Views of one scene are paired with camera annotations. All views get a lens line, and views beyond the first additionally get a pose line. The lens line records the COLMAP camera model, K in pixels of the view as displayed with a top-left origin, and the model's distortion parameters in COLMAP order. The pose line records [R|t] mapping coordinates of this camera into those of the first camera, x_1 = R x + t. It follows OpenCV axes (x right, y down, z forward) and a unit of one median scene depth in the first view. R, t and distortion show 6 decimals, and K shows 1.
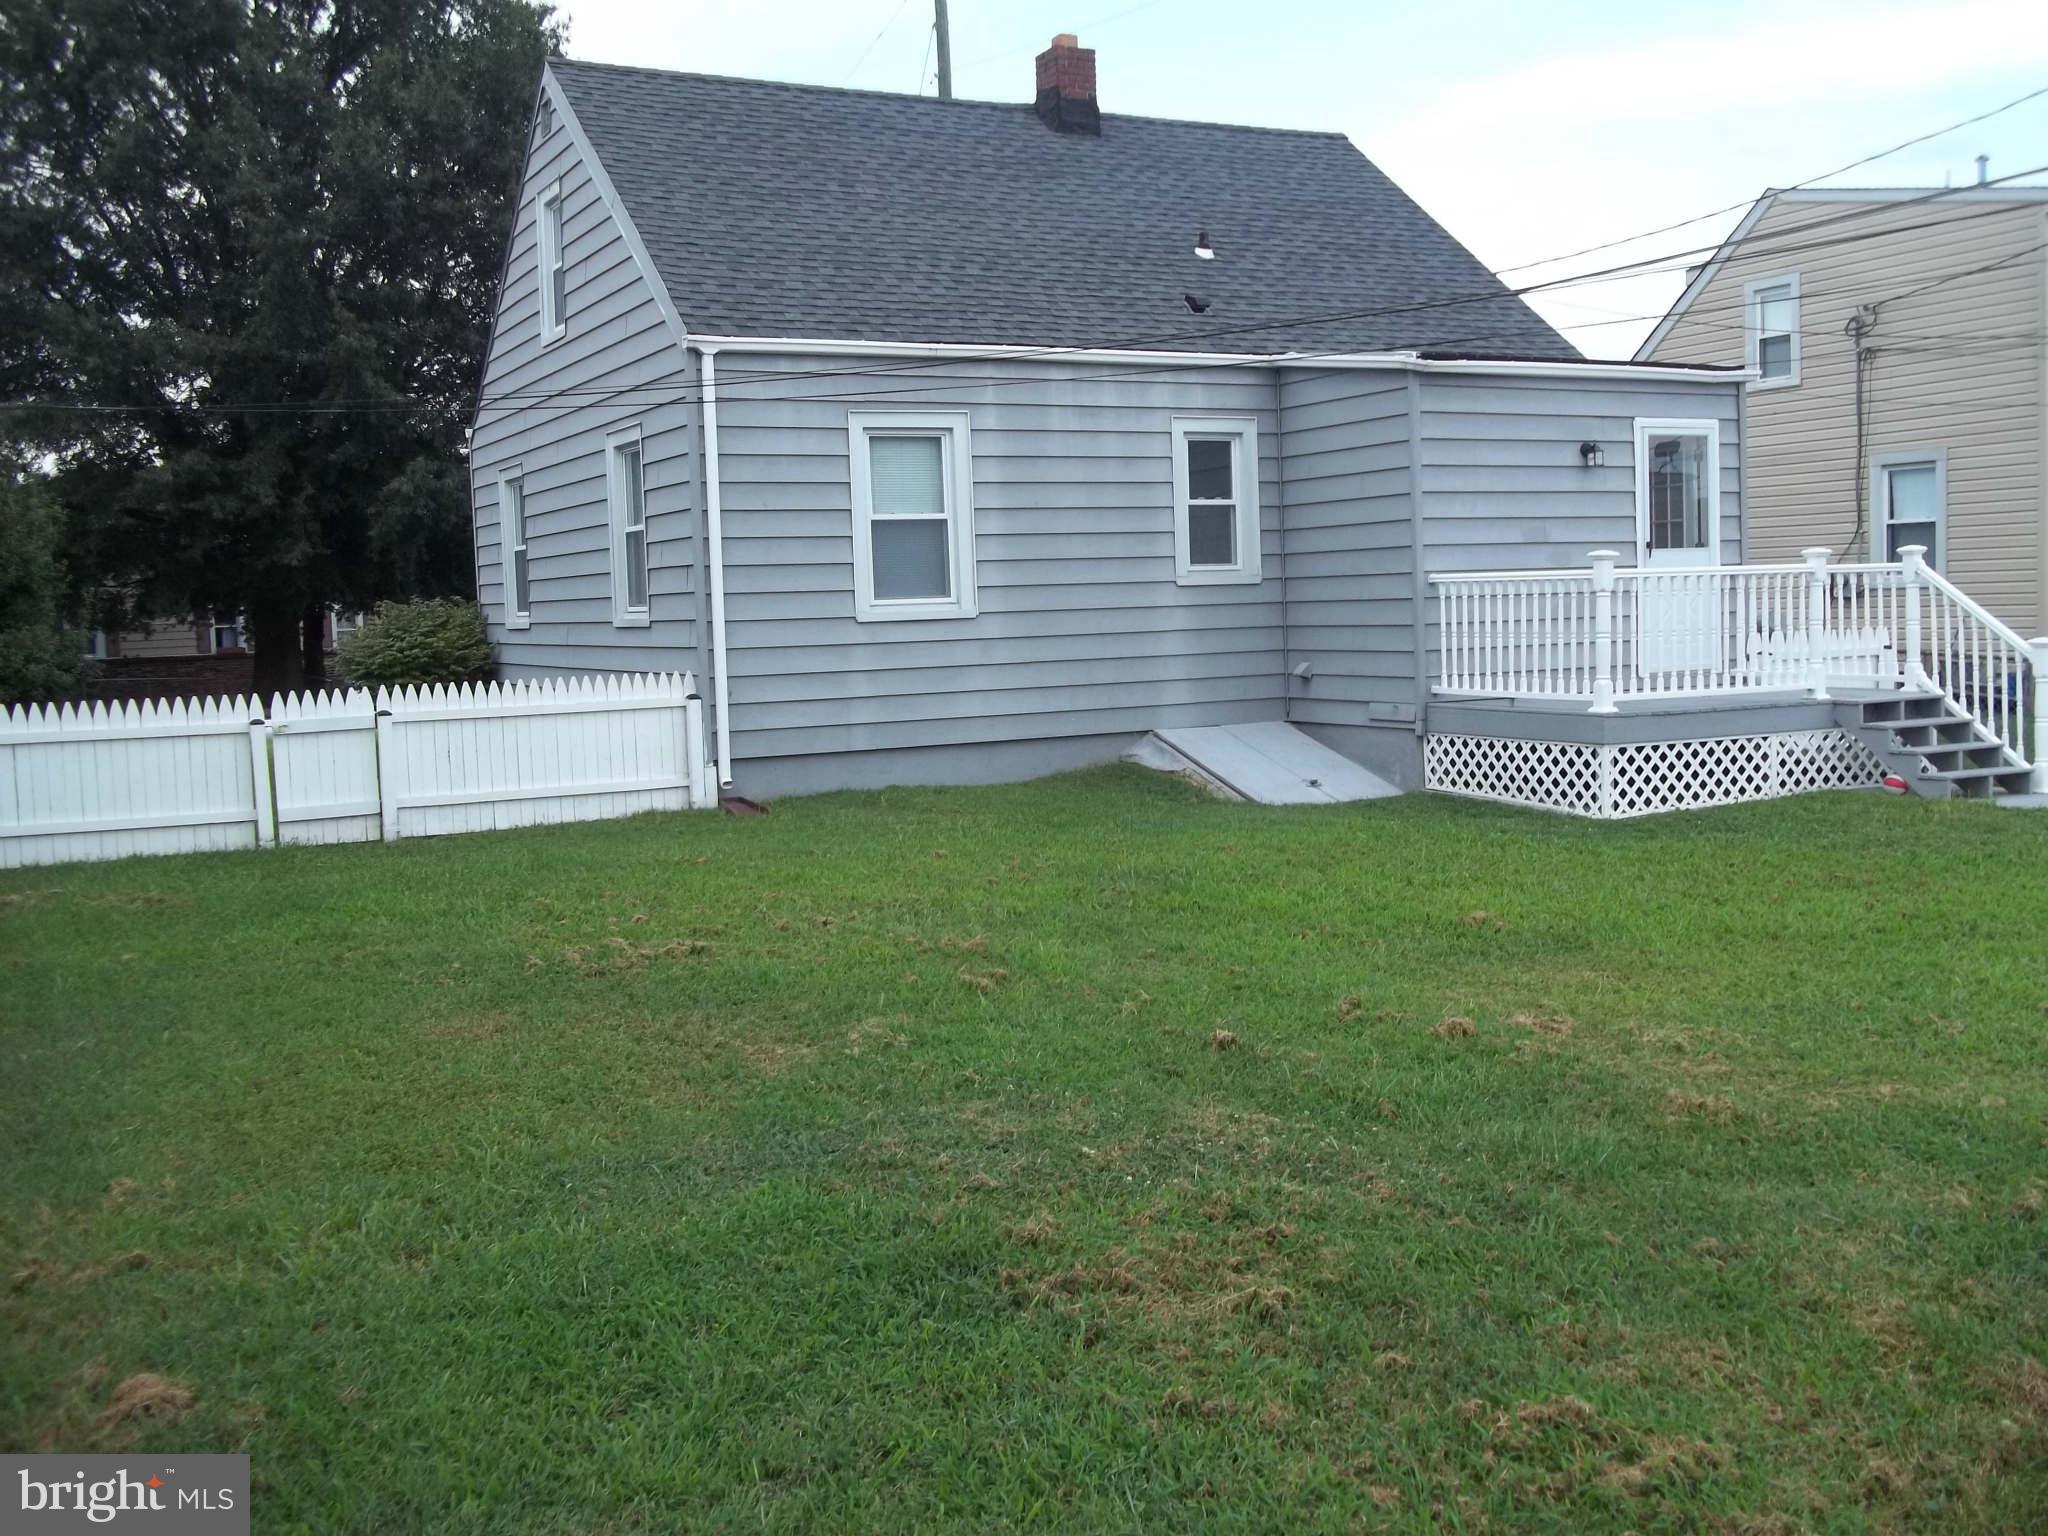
lens RADIAL K [[1983.9, 0, 1055.2], [0, 1983.9, 756.2], [0, 0, 1]] dist [-0.013556, 0.000895]
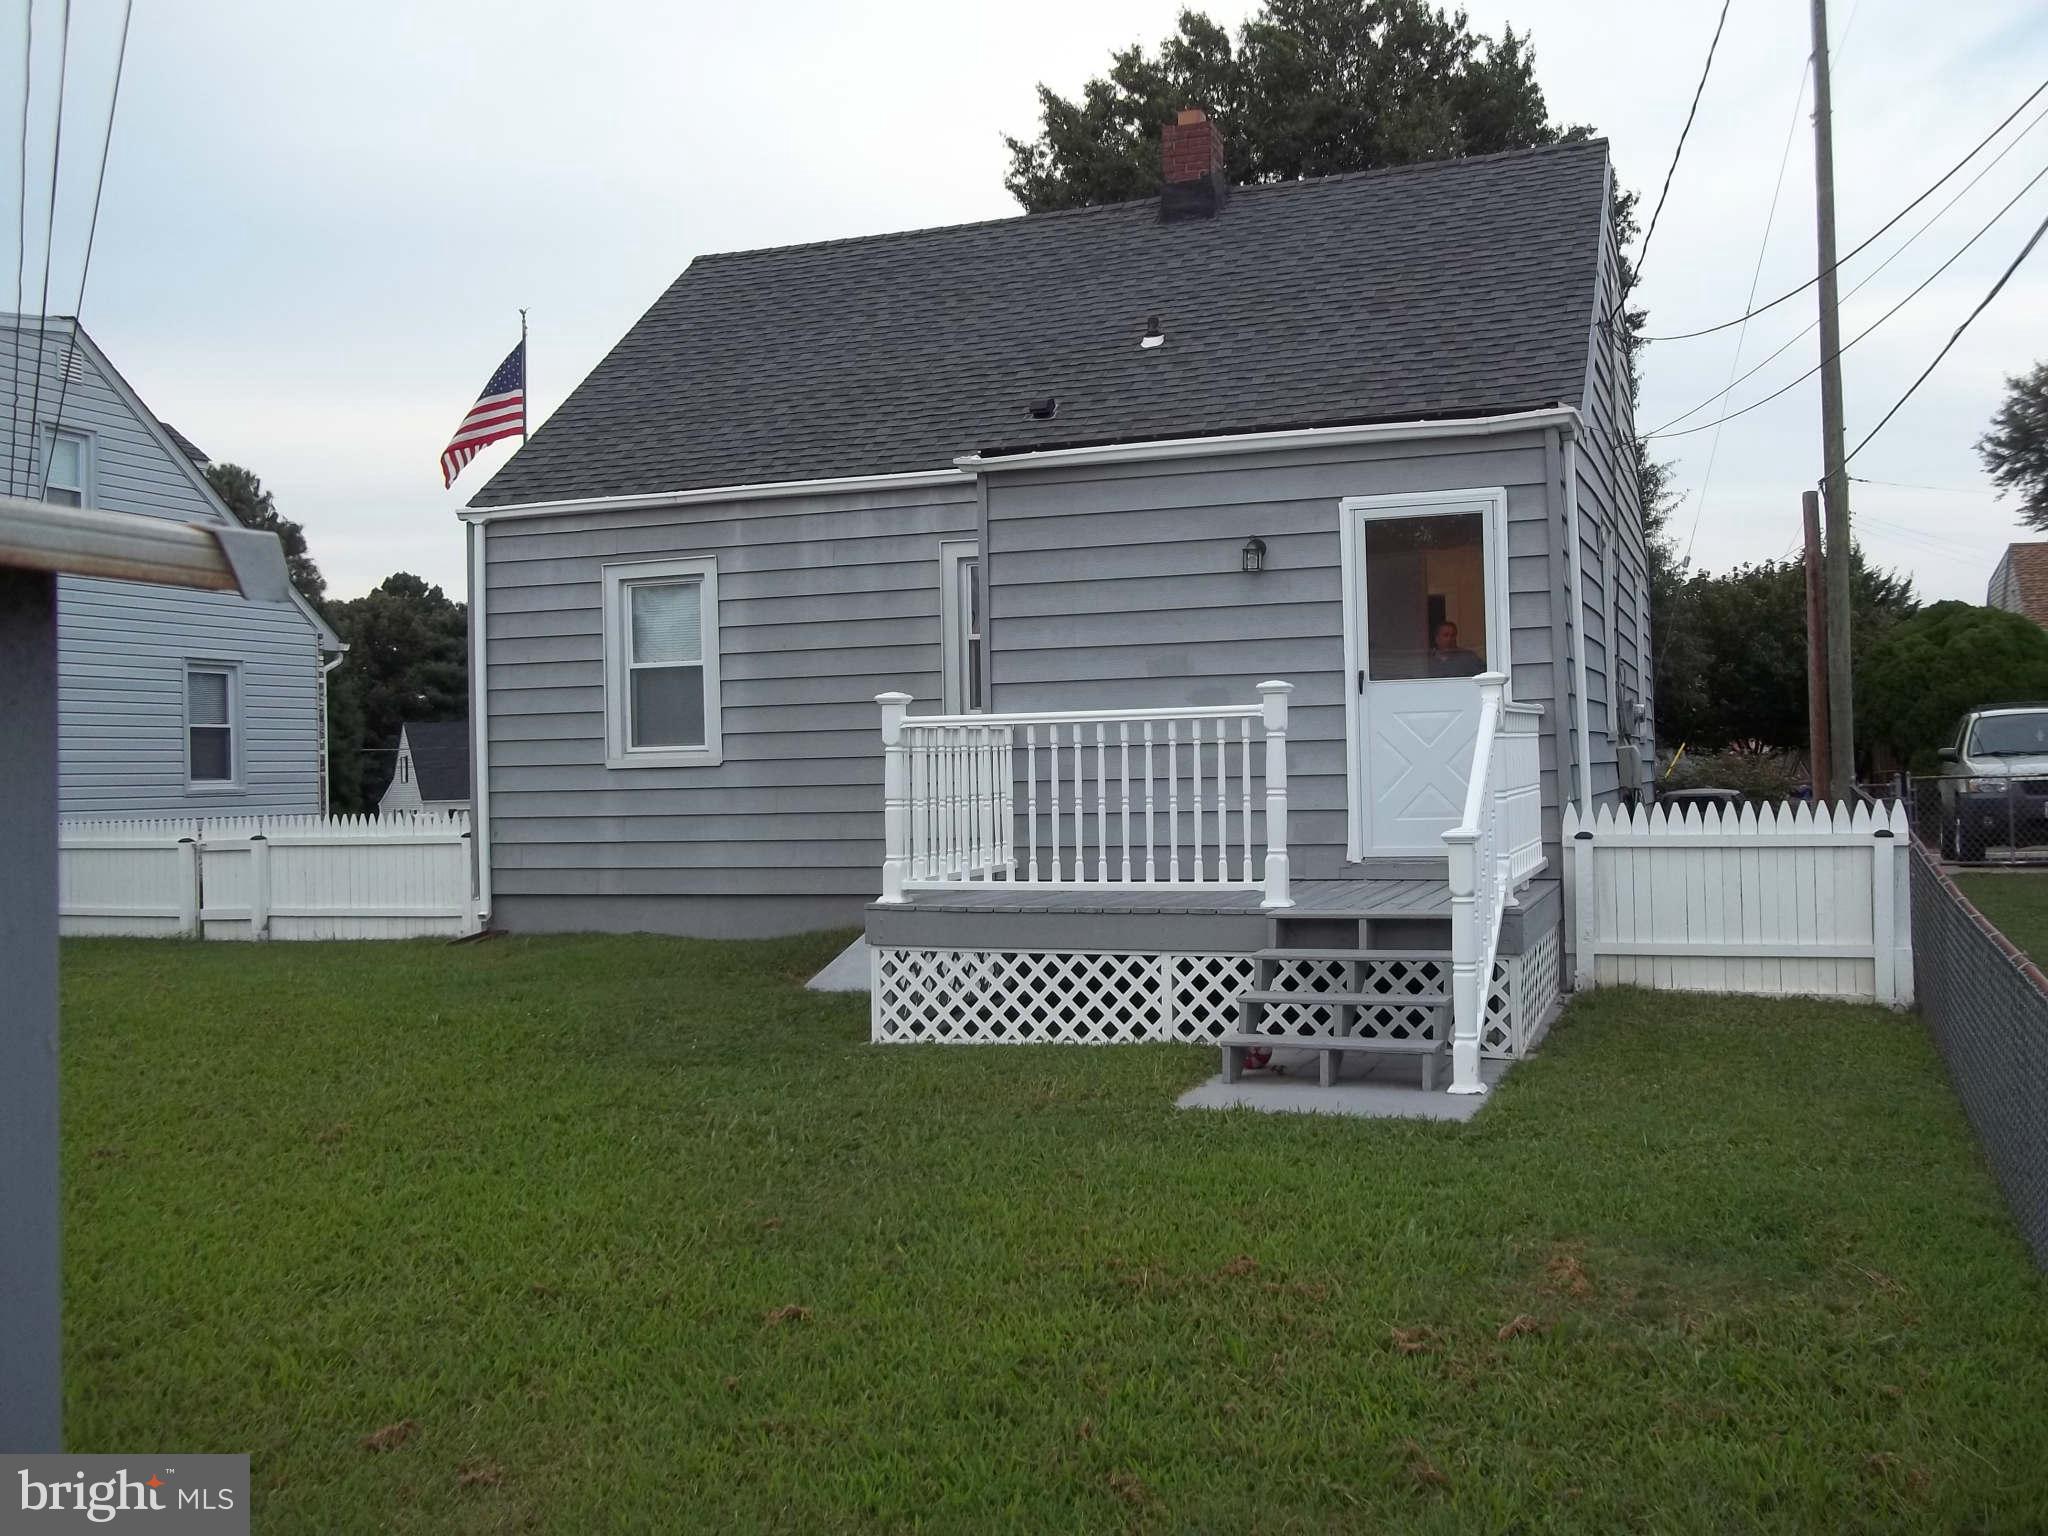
lens RADIAL K [[1983.9, 0, 1055.2], [0, 1983.9, 756.2], [0, 0, 1]] dist [-0.013556, 0.000895]
pose [[0.662888, 0.010858, -0.748640, 0.803198], [-0.057172, 0.997710, -0.036152, -0.049261], [0.746533, 0.066766, 0.661991, 0.483493]]
